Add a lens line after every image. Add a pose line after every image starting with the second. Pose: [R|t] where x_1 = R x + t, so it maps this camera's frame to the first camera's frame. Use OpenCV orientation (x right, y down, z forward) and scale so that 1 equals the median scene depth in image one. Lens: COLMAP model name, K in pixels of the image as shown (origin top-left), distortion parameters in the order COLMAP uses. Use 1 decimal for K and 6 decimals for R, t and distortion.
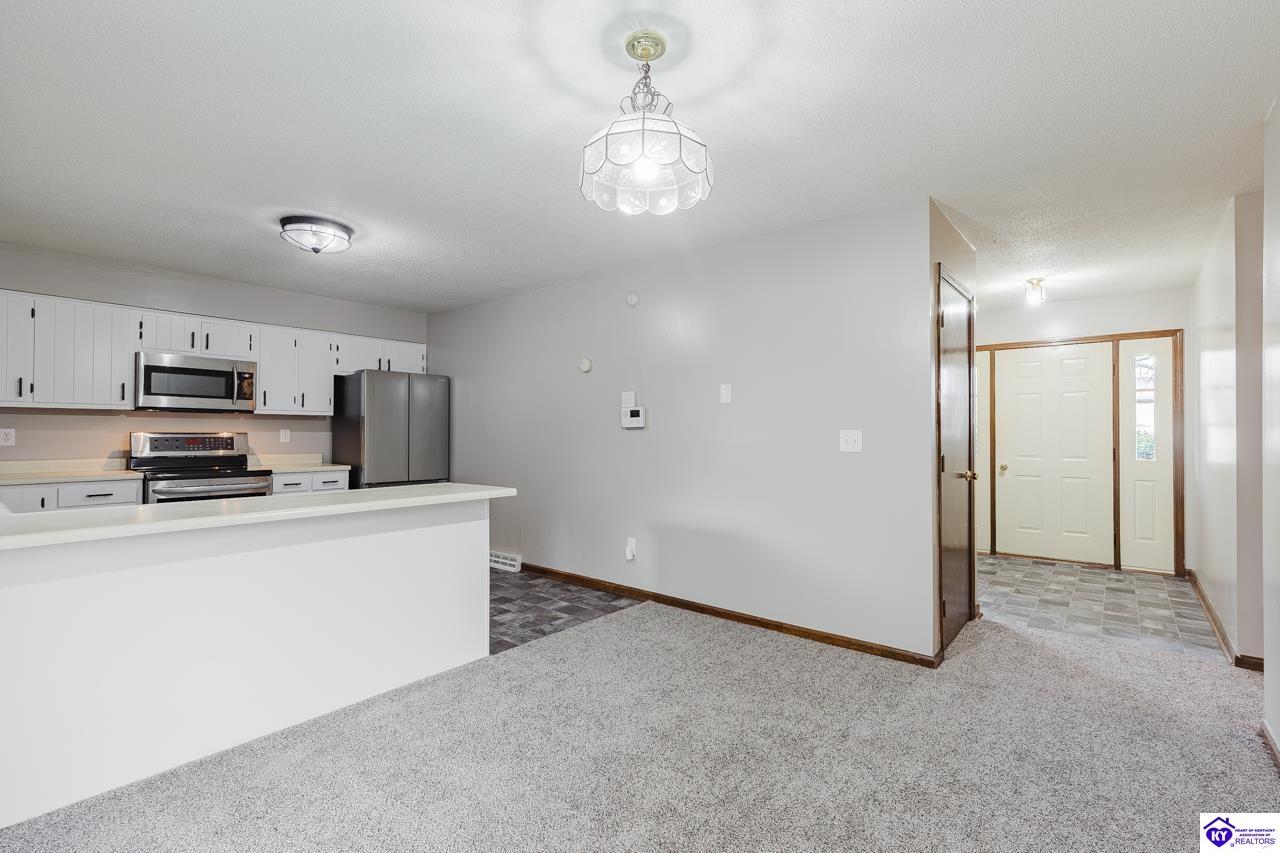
lens RADIAL K [[580.2, 0, 642.5], [0, 580.2, 432.5], [0, 0, 1]] dist [0.001710, 0.000146]
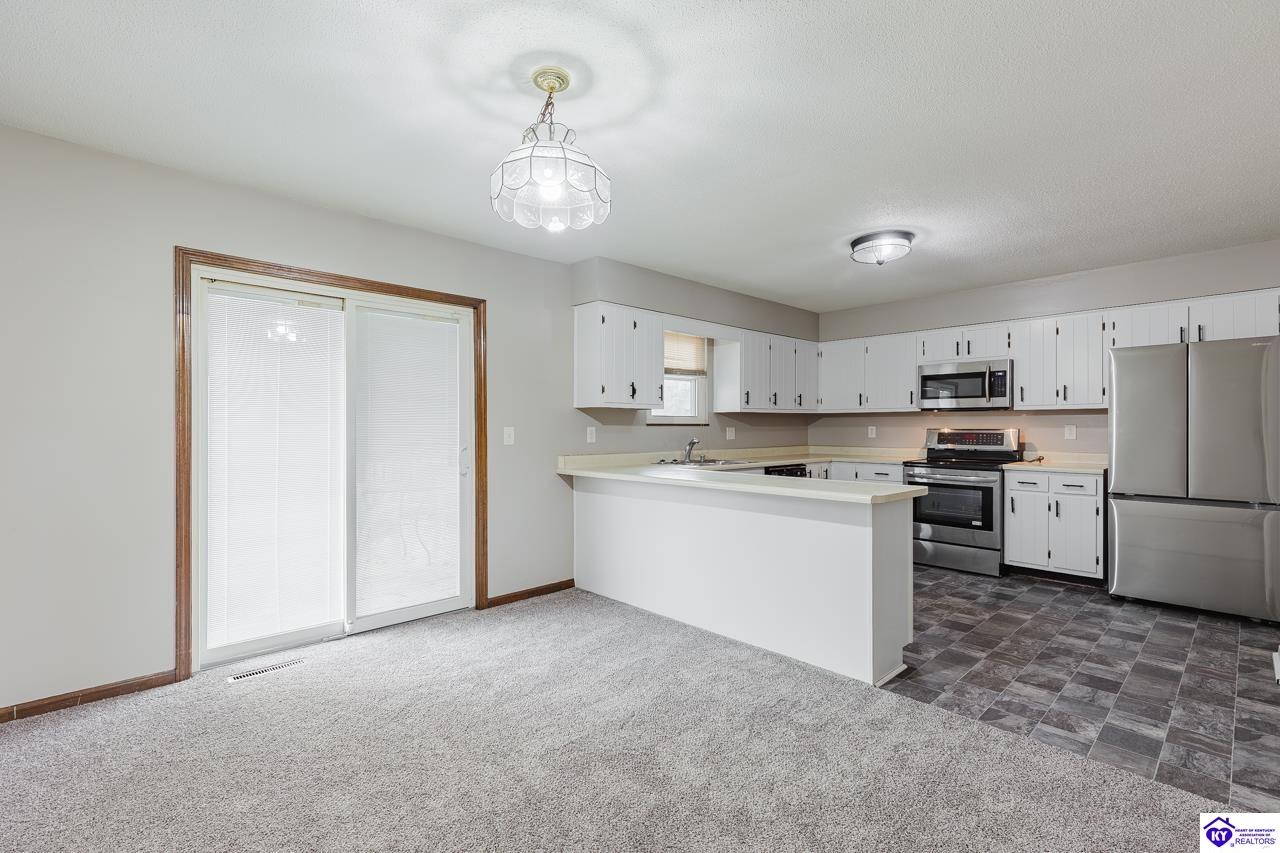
lens RADIAL K [[568.3, 0, 640.0], [0, 568.3, 426.5], [0, 0, 1]] dist [-0.001554, -0.000104]
pose [[-0.129743, -0.008584, -0.991511, 0.451499], [-0.001265, 0.999963, -0.008491, 0.006035], [0.991547, 0.000153, -0.129749, 0.557279]]
